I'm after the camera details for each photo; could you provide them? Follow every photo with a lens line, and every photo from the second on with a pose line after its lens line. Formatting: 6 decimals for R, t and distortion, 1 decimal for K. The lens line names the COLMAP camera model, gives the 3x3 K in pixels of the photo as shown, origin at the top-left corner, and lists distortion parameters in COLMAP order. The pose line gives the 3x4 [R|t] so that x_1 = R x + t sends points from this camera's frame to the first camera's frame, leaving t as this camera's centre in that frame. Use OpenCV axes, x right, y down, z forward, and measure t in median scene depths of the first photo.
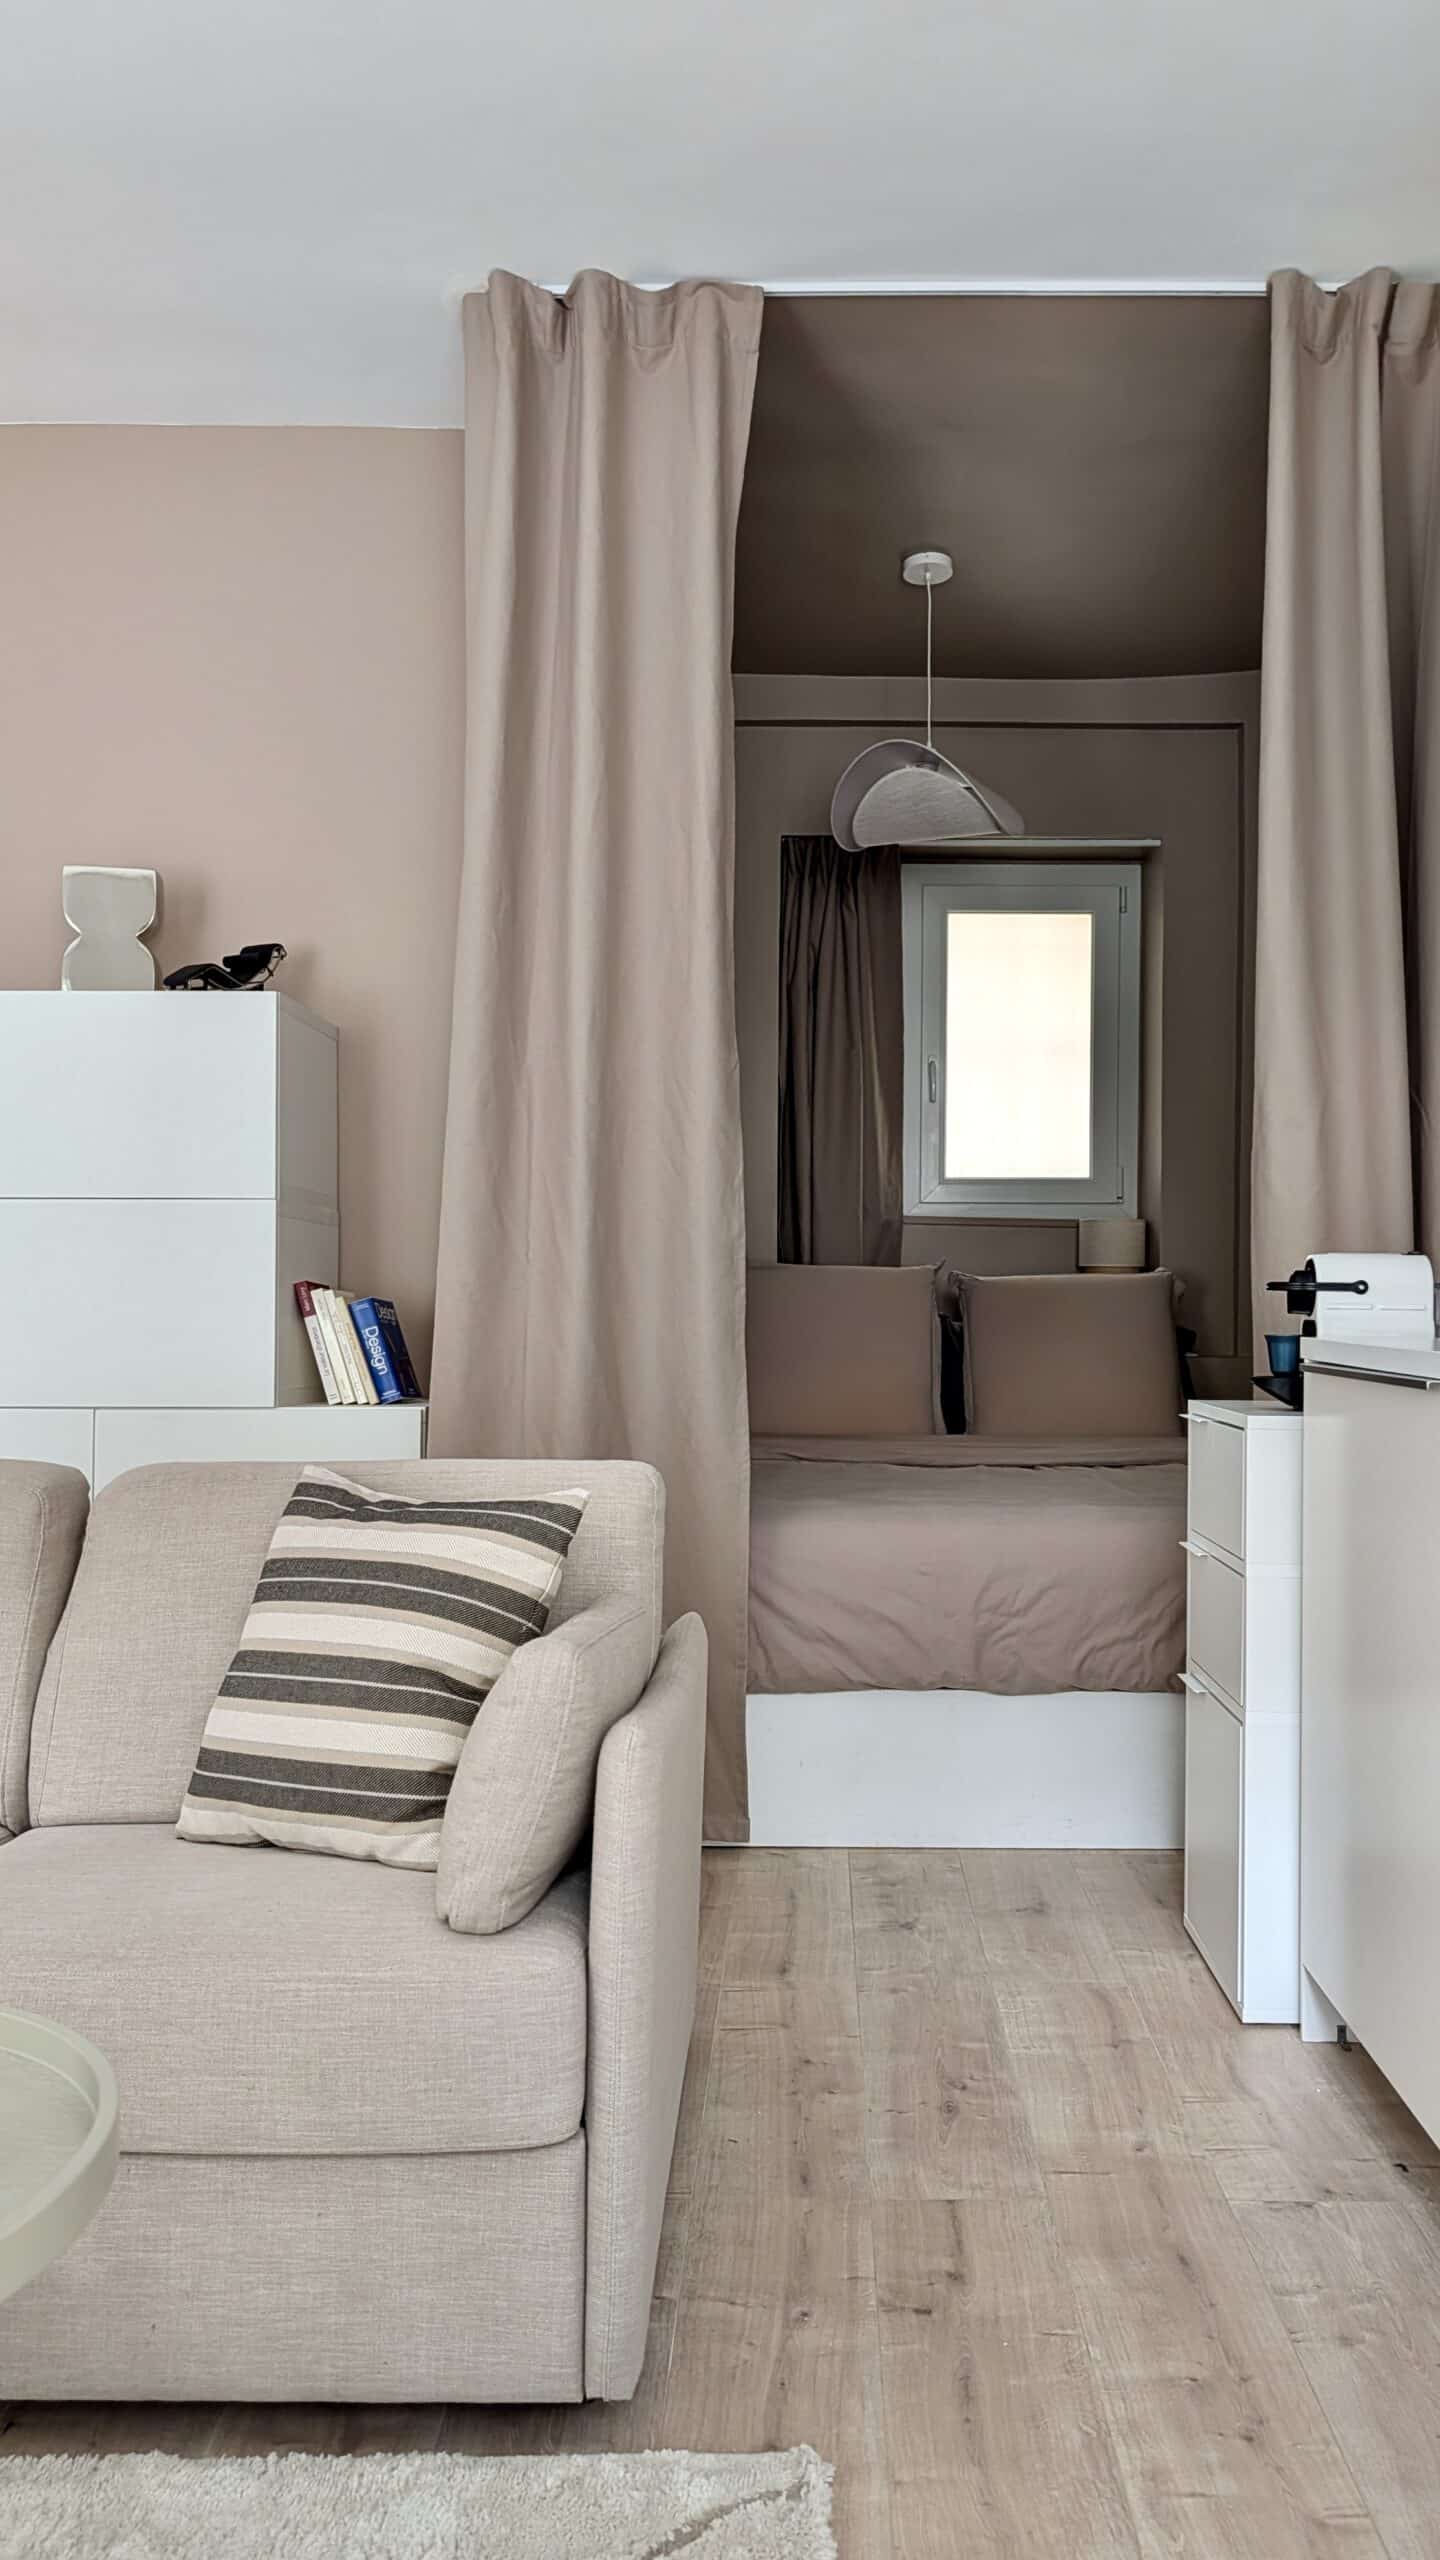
lens RADIAL K [[1854.7, 0, 718.4], [0, 1854.7, 1286.4], [0, 0, 1]] dist [0.003630, 0.001781]
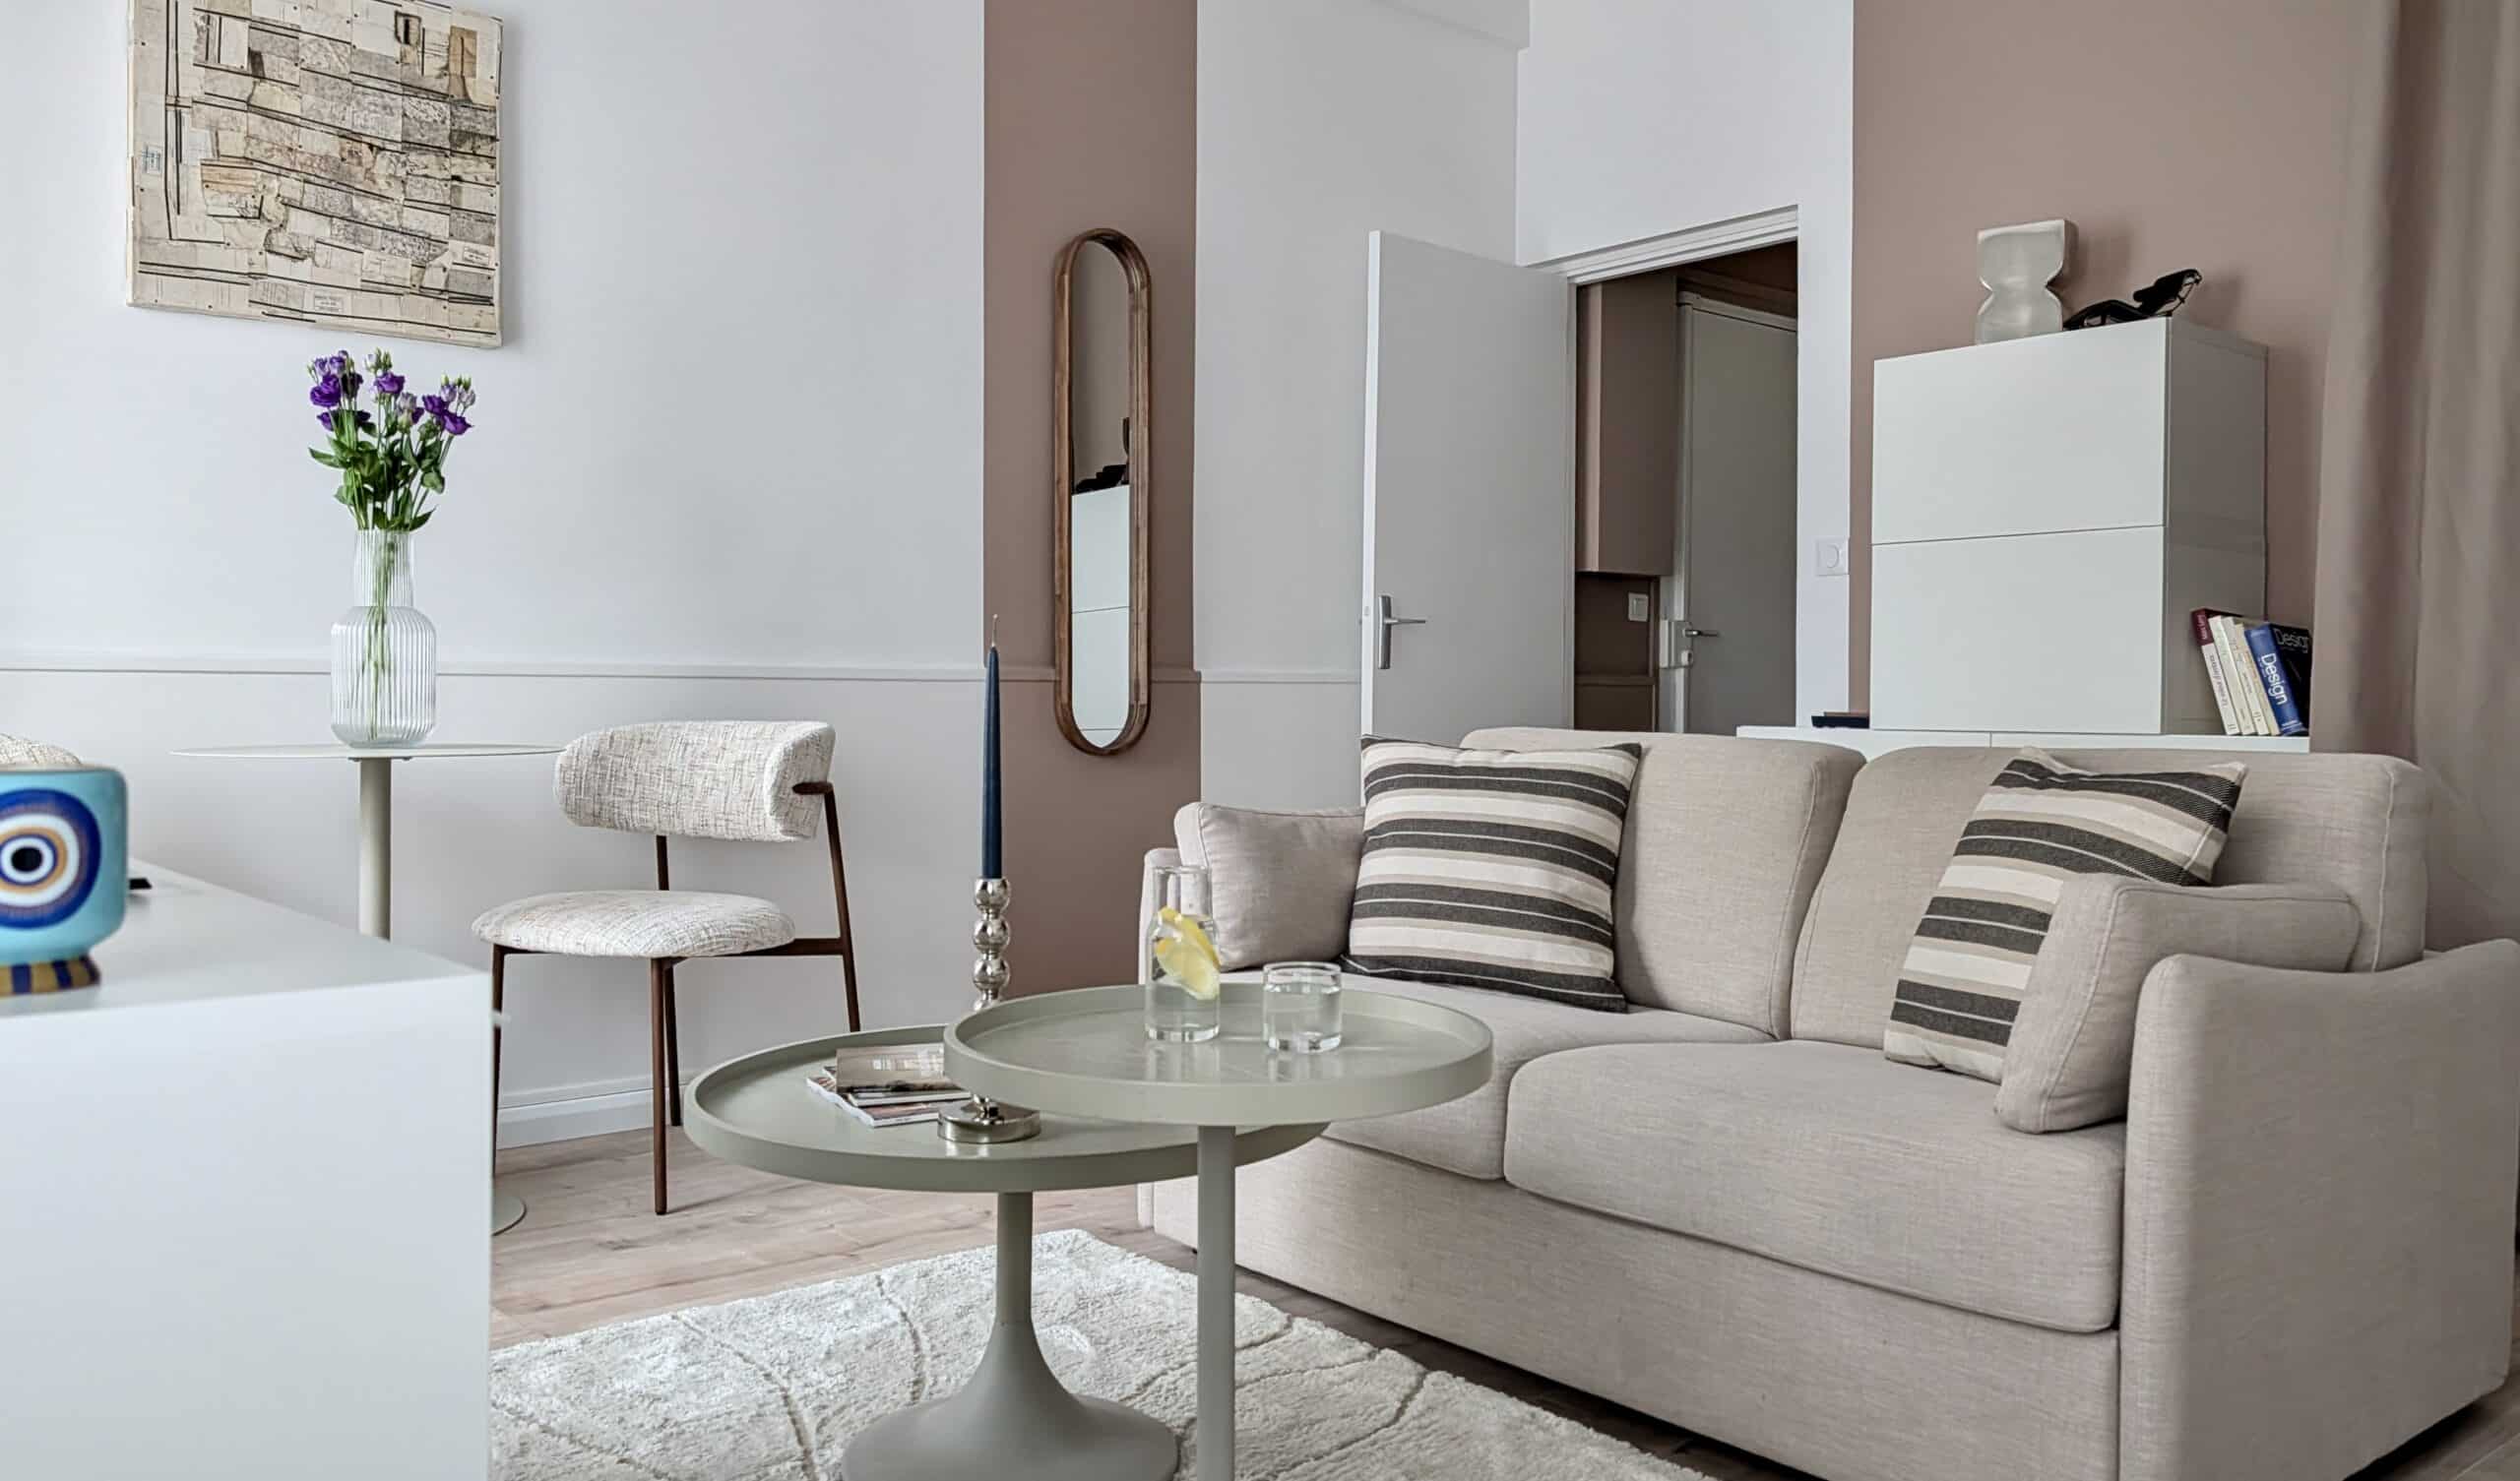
lens RADIAL K [[1975.0, 0, 1259.8], [0, 1975.0, 735.7], [0, 0, 1]] dist [-0.013754, -0.002404]
pose [[0.647967, 0.015224, -0.761516, 0.367915], [-0.006497, 0.999874, 0.014461, 0.077819], [0.761640, -0.004423, 0.647985, -0.085224]]
